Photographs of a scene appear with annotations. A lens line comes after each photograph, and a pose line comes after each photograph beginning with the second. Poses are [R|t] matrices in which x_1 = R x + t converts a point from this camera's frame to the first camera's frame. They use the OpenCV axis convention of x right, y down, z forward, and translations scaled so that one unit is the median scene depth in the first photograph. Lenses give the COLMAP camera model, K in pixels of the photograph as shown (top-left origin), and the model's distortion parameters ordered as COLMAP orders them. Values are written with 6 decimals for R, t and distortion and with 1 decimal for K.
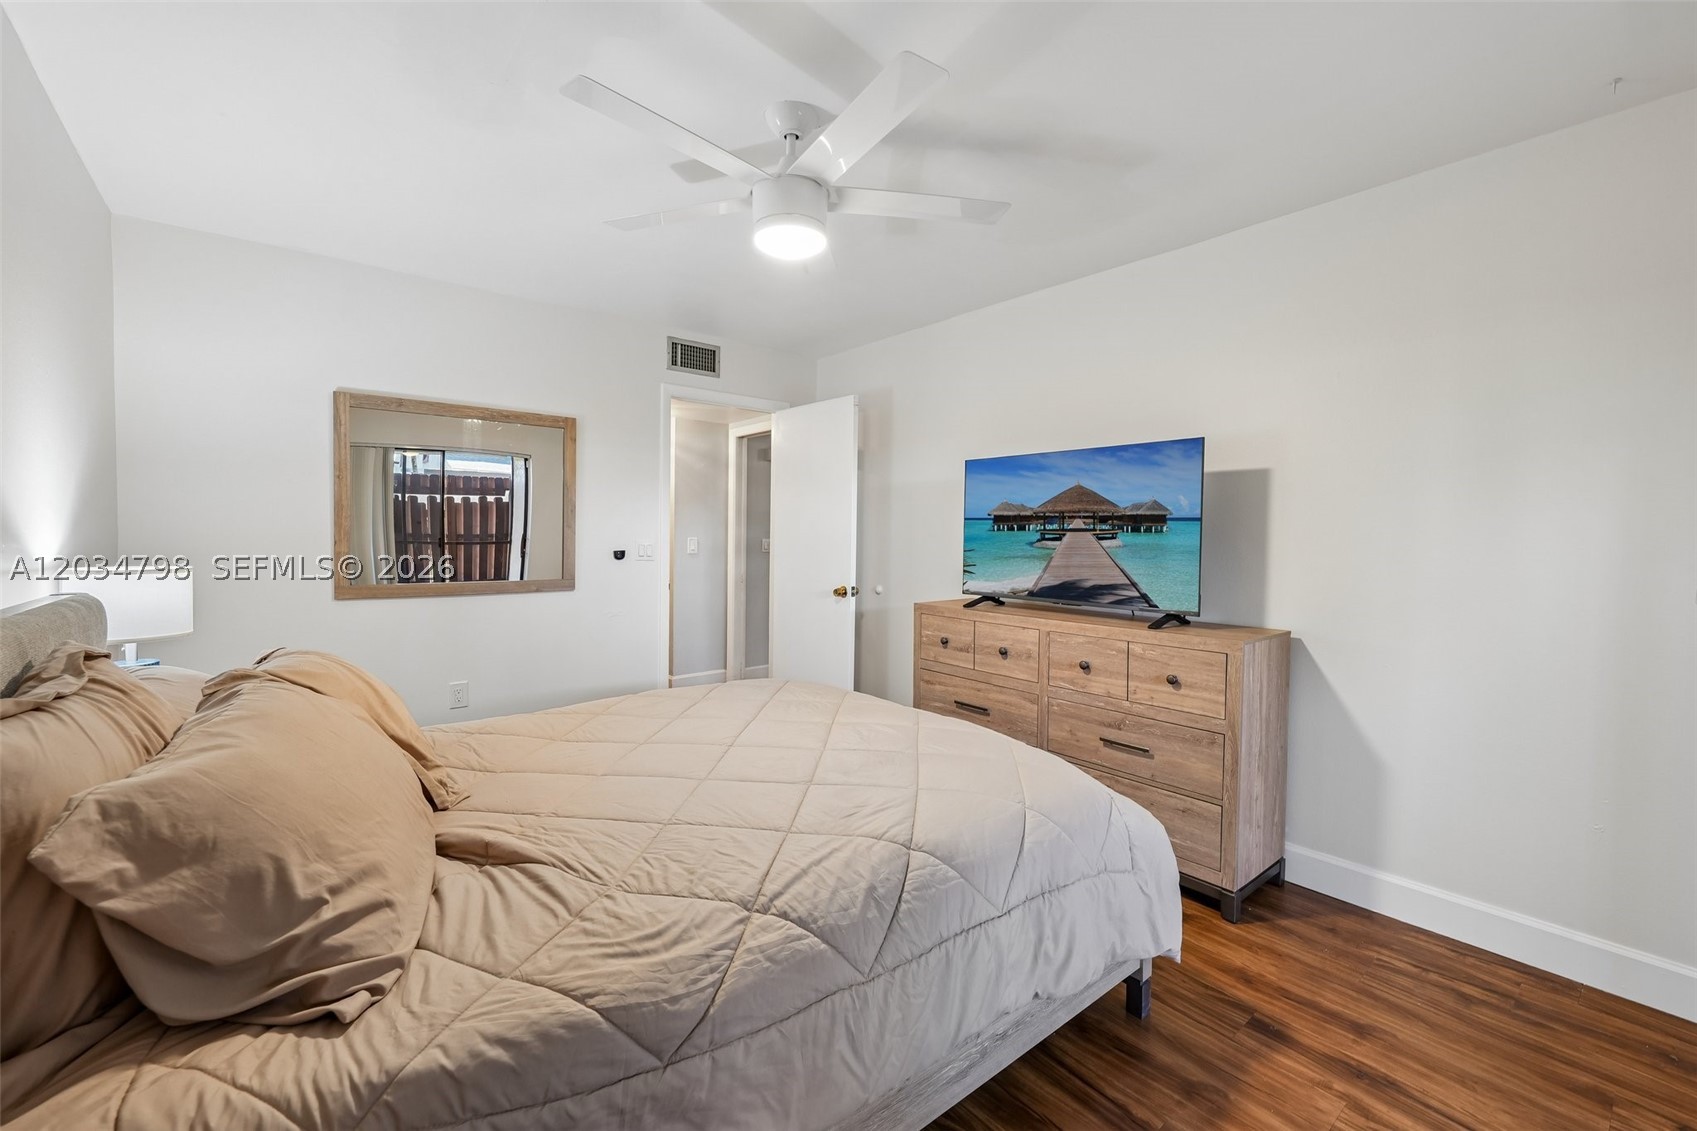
lens RADIAL K [[697.8, 0, 852.2], [0, 697.8, 560.6], [0, 0, 1]] dist [-0.001374, -0.000232]
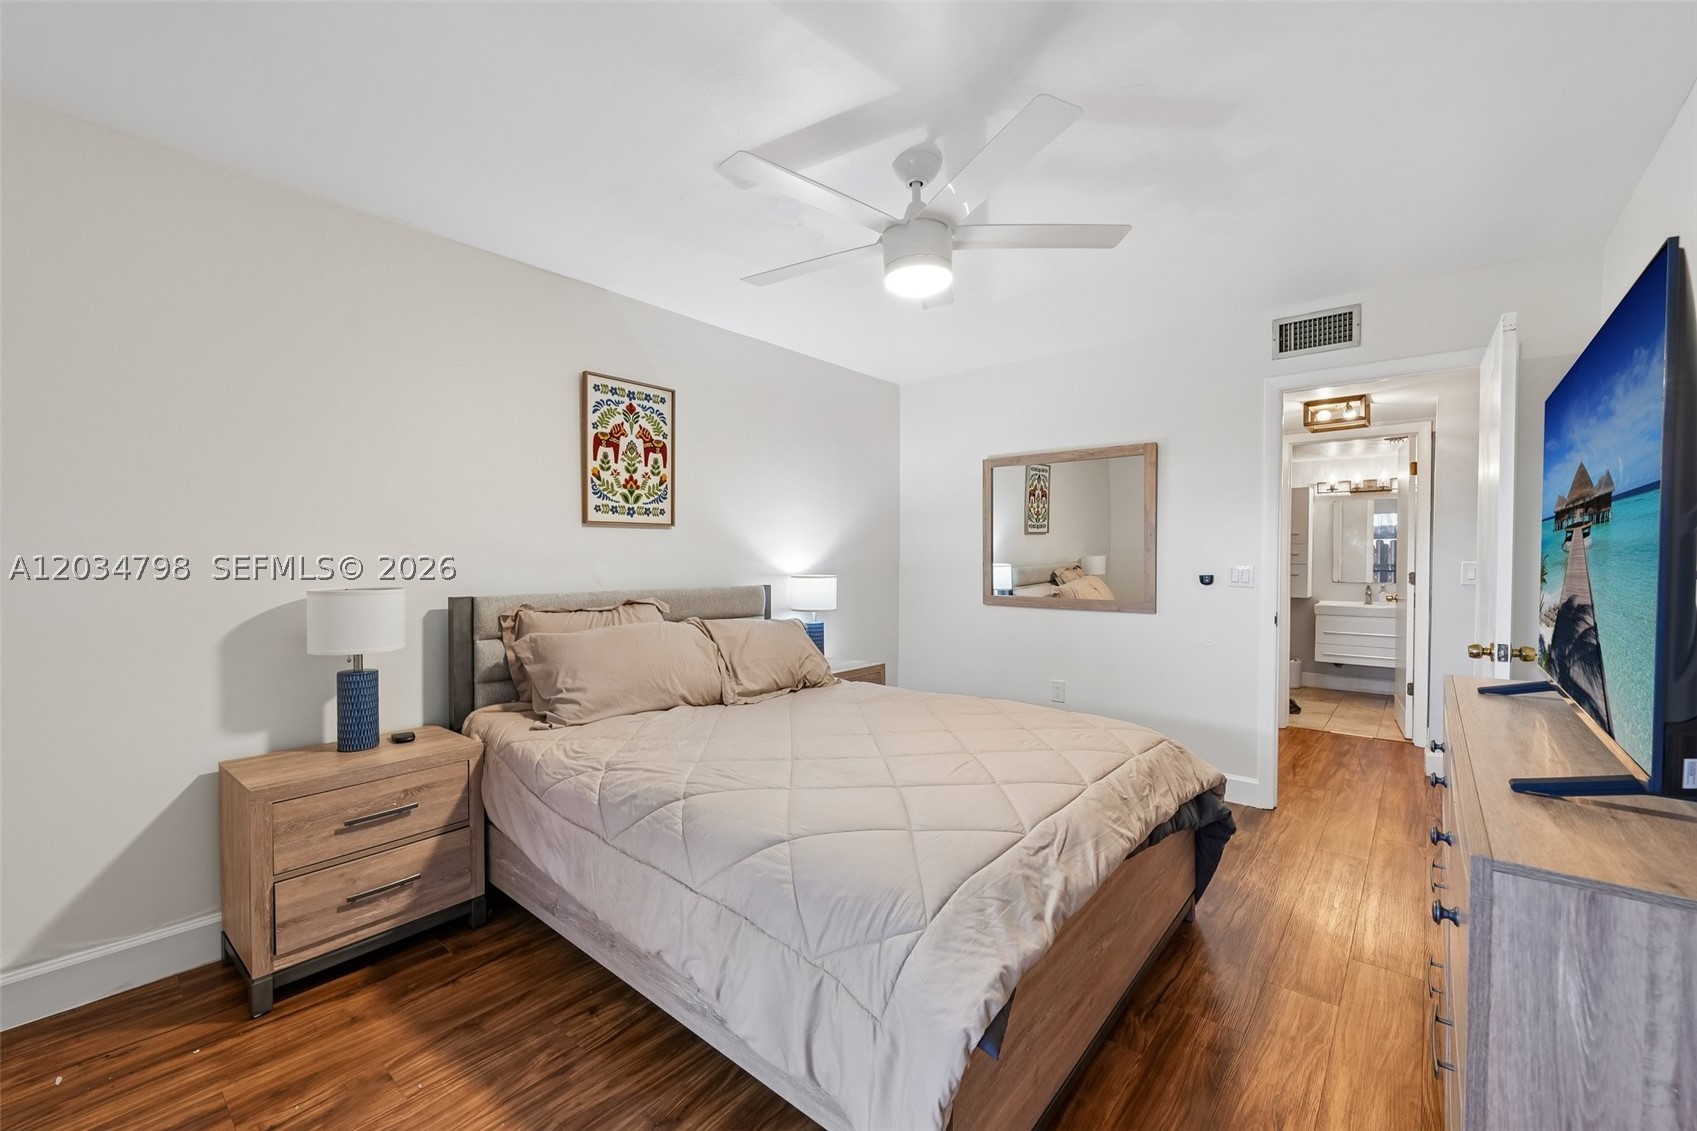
lens RADIAL K [[689.6, 0, 846.5], [0, 689.6, 569.6], [0, 0, 1]] dist [-0.000874, -0.000434]
pose [[0.185402, 0.011554, -0.982595, 1.418136], [-0.035672, 0.999351, 0.005020, -0.027232], [0.982015, 0.034120, 0.185694, 1.066748]]
